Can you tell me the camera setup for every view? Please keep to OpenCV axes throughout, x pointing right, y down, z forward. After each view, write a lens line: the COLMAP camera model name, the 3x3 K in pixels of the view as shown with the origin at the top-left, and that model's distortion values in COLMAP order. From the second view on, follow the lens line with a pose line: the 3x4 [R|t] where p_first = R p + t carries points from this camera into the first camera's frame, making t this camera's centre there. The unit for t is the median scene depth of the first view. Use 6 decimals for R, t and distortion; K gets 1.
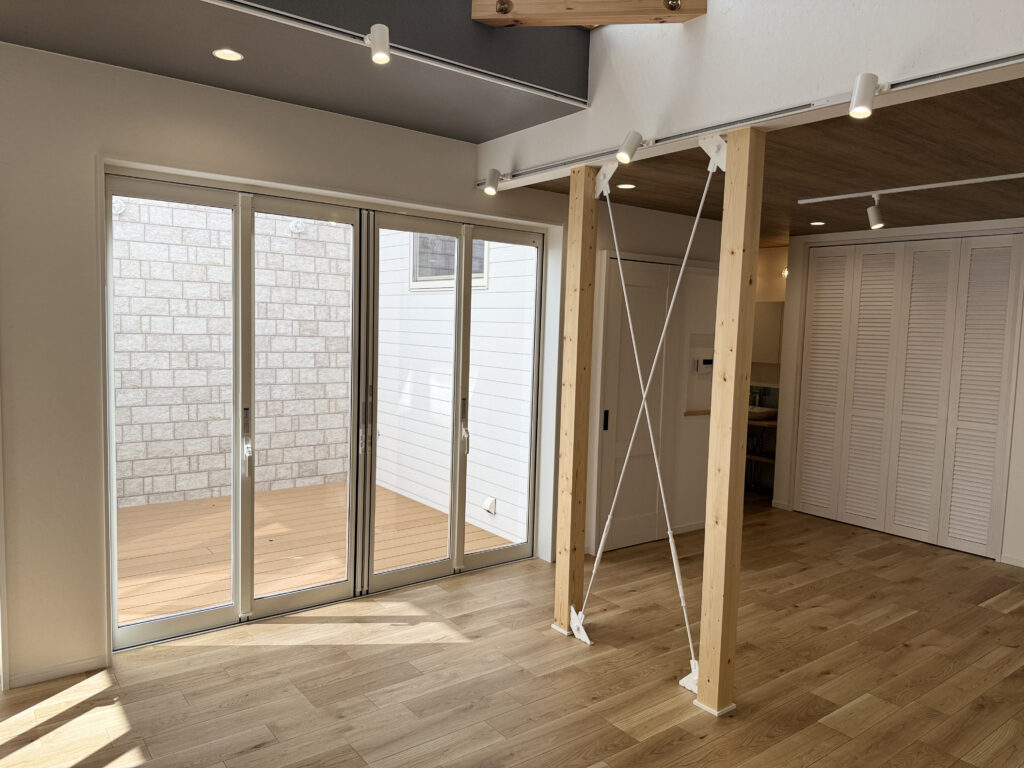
lens RADIAL K [[719.1, 0, 511.0], [0, 719.1, 383.6], [0, 0, 1]] dist [0.096011, -0.150015]
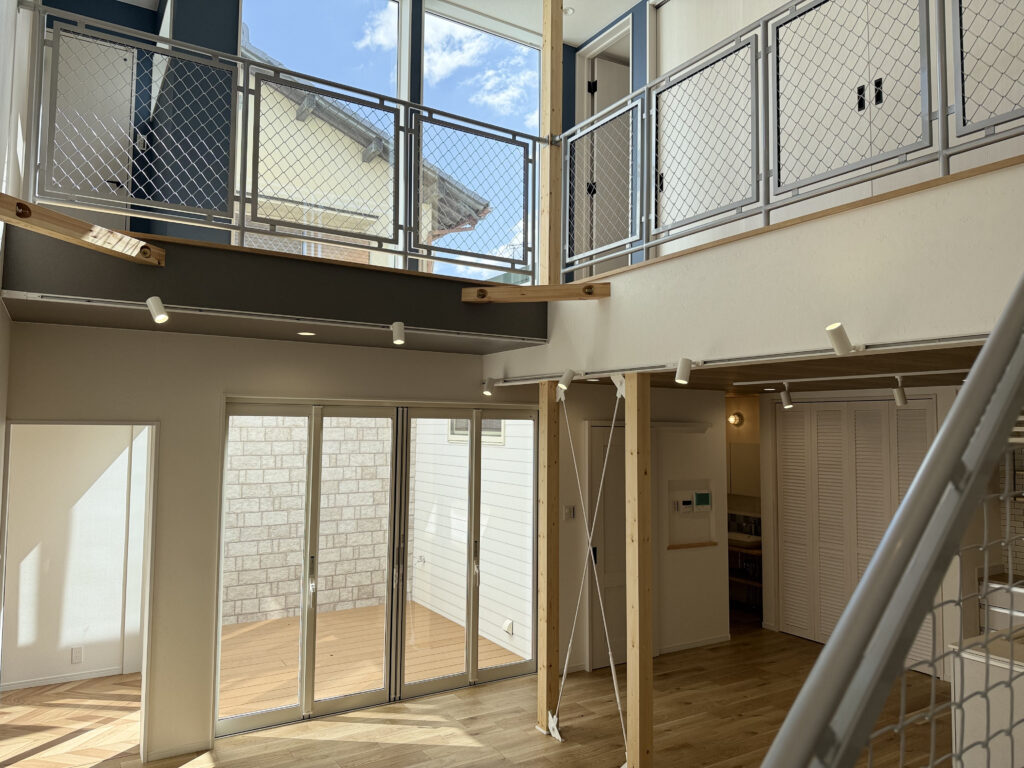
lens RADIAL K [[712.1, 0, 512.6], [0, 712.1, 383.0], [0, 0, 1]] dist [0.103318, -0.147295]
pose [[0.995125, -0.027623, -0.094679, 0.140970], [0.013437, 0.988998, -0.147319, -0.076508], [0.097707, 0.145328, 0.984547, -0.332373]]
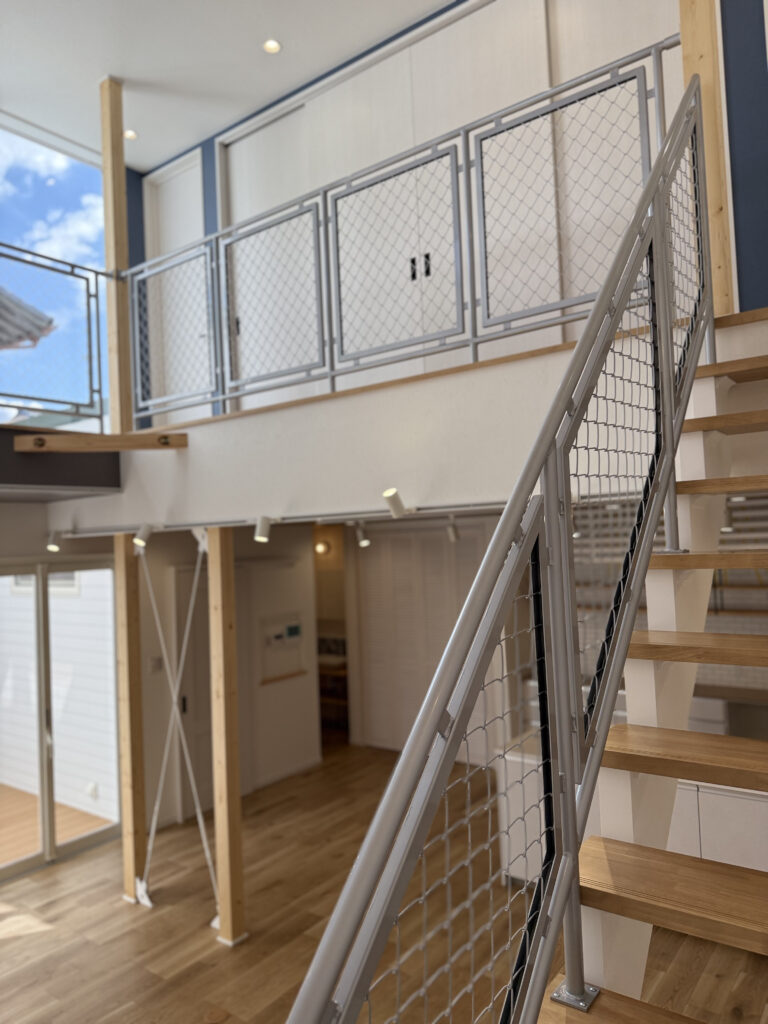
lens RADIAL K [[719.6, 0, 383.8], [0, 719.6, 515.4], [0, 0, 1]] dist [0.050476, -0.062250]
pose [[0.959046, -0.064338, 0.275846, 0.166714], [0.096020, 0.990044, -0.102920, -0.127302], [-0.266478, 0.125191, 0.955676, -0.347067]]
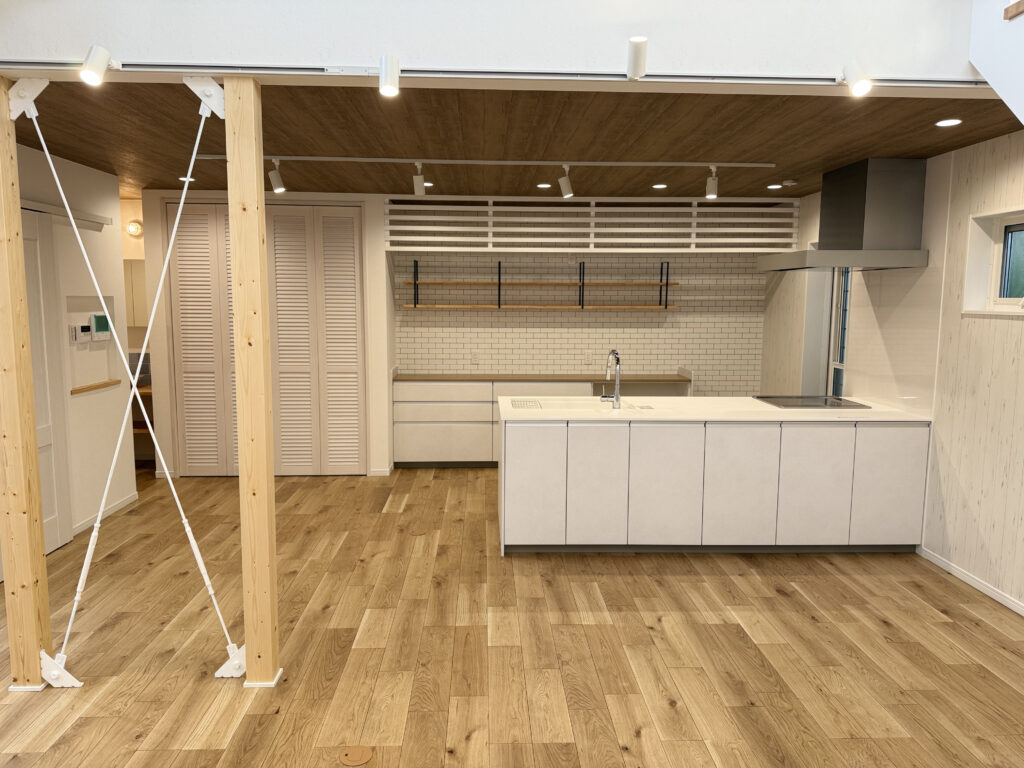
lens RADIAL K [[719.6, 0, 511.4], [0, 719.6, 381.4], [0, 0, 1]] dist [0.050476, -0.062250]
pose [[0.575689, -0.123065, 0.808354, -0.195476], [0.078371, 0.992362, 0.095265, -0.014424], [-0.813904, 0.008509, 0.580937, 0.120478]]
